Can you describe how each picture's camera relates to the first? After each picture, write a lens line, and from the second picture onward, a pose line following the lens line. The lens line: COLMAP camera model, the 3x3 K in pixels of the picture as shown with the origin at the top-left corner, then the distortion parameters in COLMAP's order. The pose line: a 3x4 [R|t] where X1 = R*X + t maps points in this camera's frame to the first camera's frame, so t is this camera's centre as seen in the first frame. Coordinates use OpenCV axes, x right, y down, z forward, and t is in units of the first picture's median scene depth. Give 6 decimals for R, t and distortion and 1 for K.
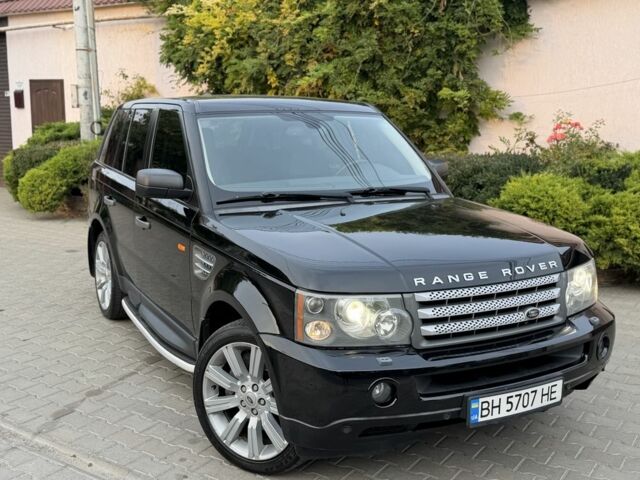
lens RADIAL K [[708.2, 0, 327.7], [0, 708.2, 231.6], [0, 0, 1]] dist [0.102155, -0.011017]
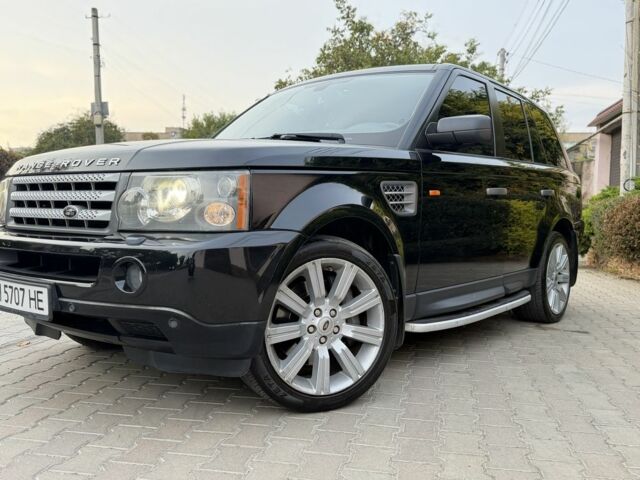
lens RADIAL K [[589.1, 0, 323.0], [0, 589.1, 242.4], [0, 0, 1]] dist [0.144751, -0.297494]
pose [[0.385545, 0.047098, -0.921486, 1.028091], [-0.174545, 0.984387, -0.022716, 0.109876], [0.906029, 0.169599, 0.387746, 0.967025]]
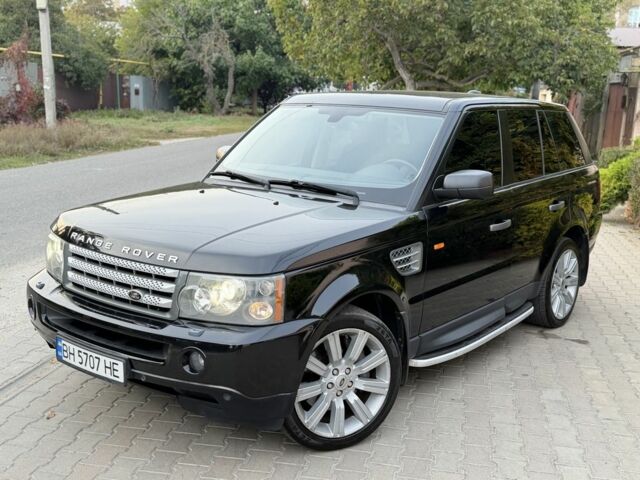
lens RADIAL K [[751.0, 0, 327.0], [0, 751.0, 243.5], [0, 0, 1]] dist [0.176727, -0.403497]
pose [[0.394974, 0.187824, -0.899287, 1.331462], [-0.187395, 0.974768, 0.121283, -0.141337], [0.899377, 0.120618, 0.420206, 0.750066]]
